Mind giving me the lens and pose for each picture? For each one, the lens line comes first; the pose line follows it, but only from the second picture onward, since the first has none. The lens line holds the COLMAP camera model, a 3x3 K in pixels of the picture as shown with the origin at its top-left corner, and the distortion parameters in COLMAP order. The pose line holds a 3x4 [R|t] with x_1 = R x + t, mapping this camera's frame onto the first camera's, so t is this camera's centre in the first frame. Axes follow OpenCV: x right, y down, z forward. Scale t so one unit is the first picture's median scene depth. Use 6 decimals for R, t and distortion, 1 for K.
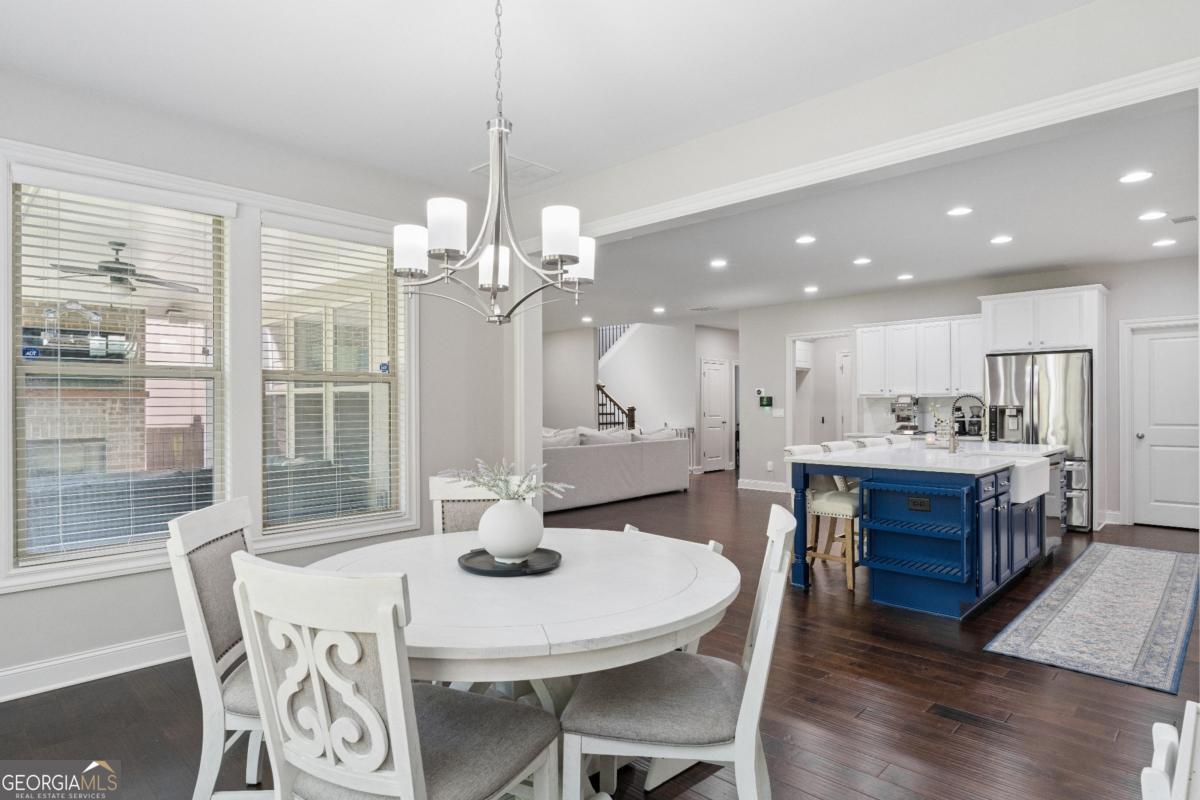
lens RADIAL K [[665.3, 0, 600.0], [0, 665.3, 400.0], [0, 0, 1]] dist [0.000155, -0.000174]
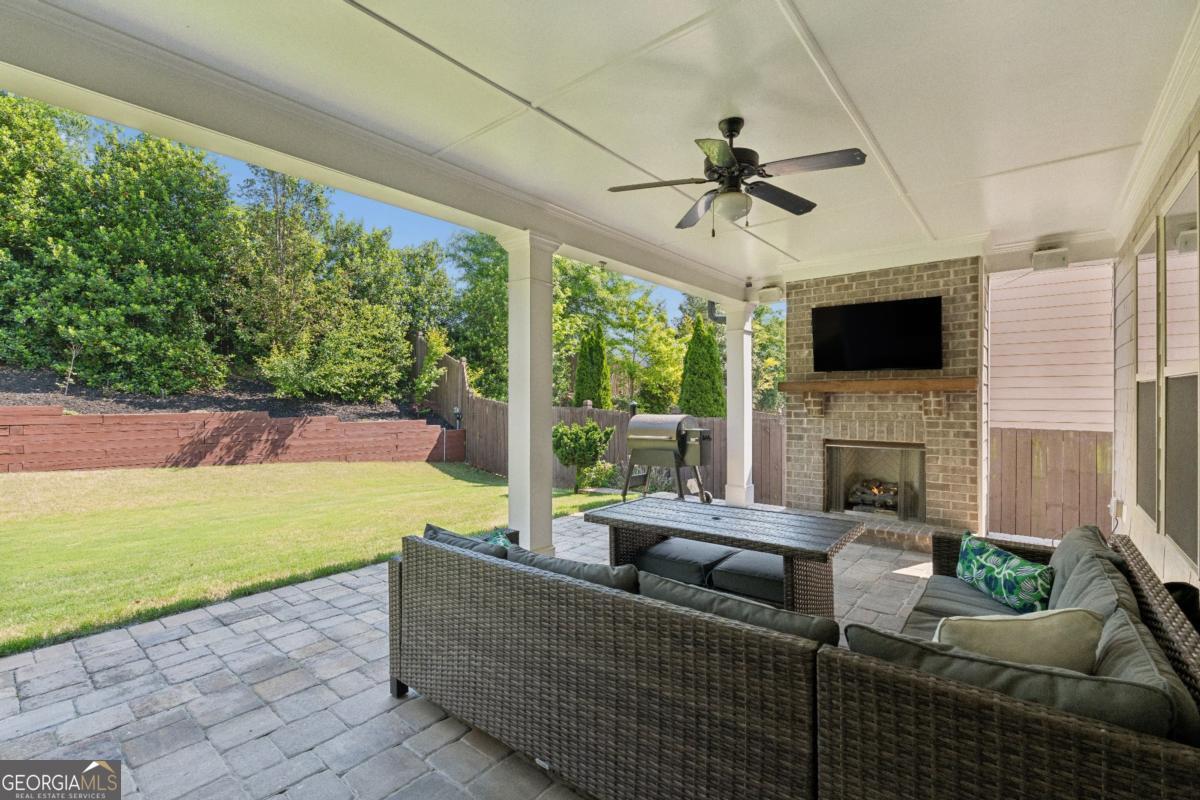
lens RADIAL K [[523.8, 0, 600.0], [0, 523.8, 400.0], [0, 0, 1]] dist [-0.008675, 0.000294]
pose [[0.084842, 0.006528, -0.996373, -0.201796], [0.005476, 0.999960, 0.007018, 0.002505], [0.996379, -0.006052, 0.084803, 0.598806]]
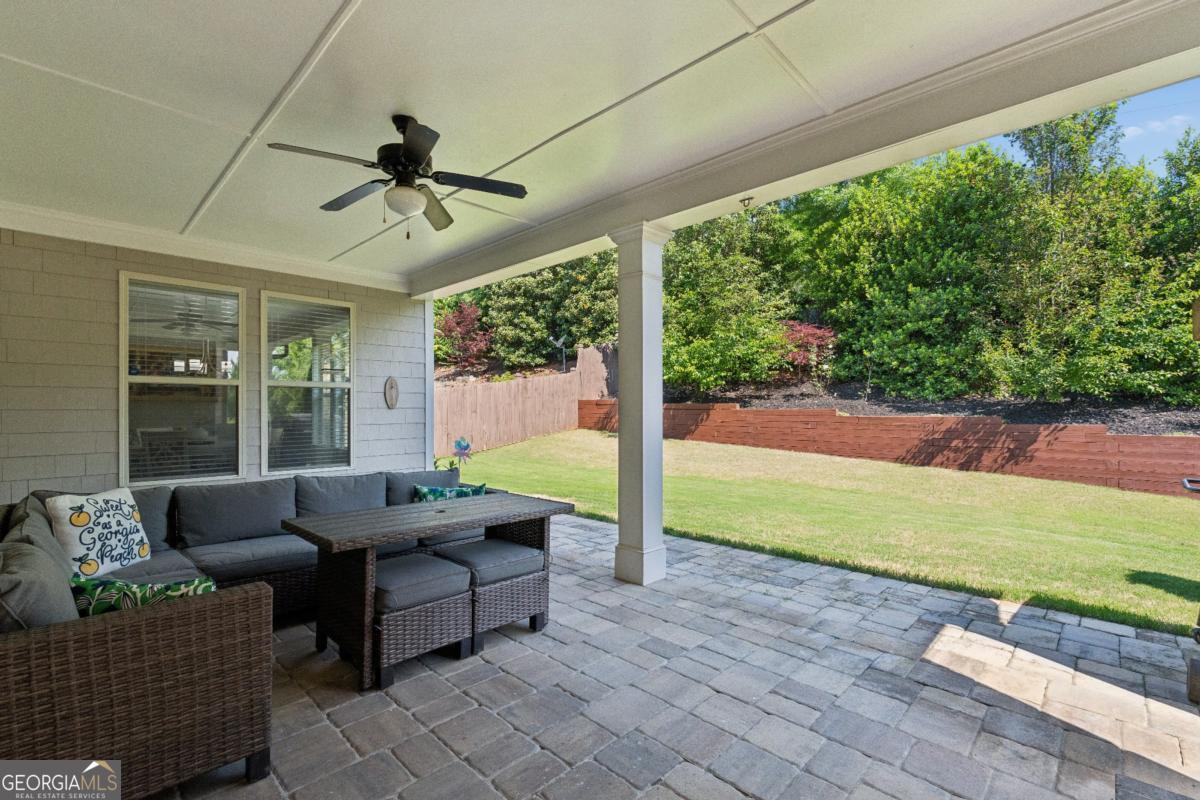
lens RADIAL K [[523.8, 0, 600.0], [0, 523.8, 400.0], [0, 0, 1]] dist [-0.008675, 0.000294]
pose [[-0.999993, 0.003836, -0.000240, -0.615412], [0.003840, 0.999752, -0.021931, 0.020266], [0.000155, -0.021932, -0.999759, 1.006406]]
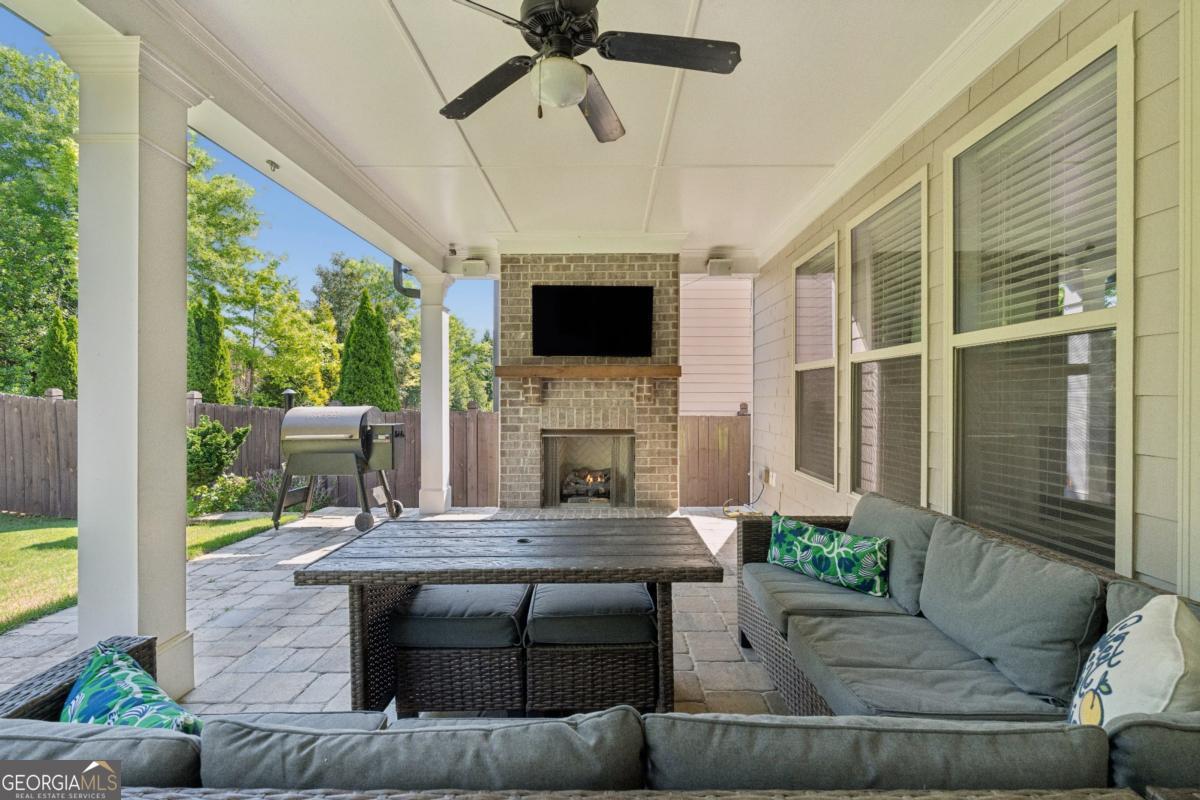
lens RADIAL K [[523.8, 0, 600.0], [0, 523.8, 400.0], [0, 0, 1]] dist [-0.008675, 0.000294]
pose [[0.684354, 0.008233, -0.729103, -0.339173], [-0.000643, 0.999943, 0.010688, 0.017049], [0.729149, -0.006845, 0.684320, 0.569192]]
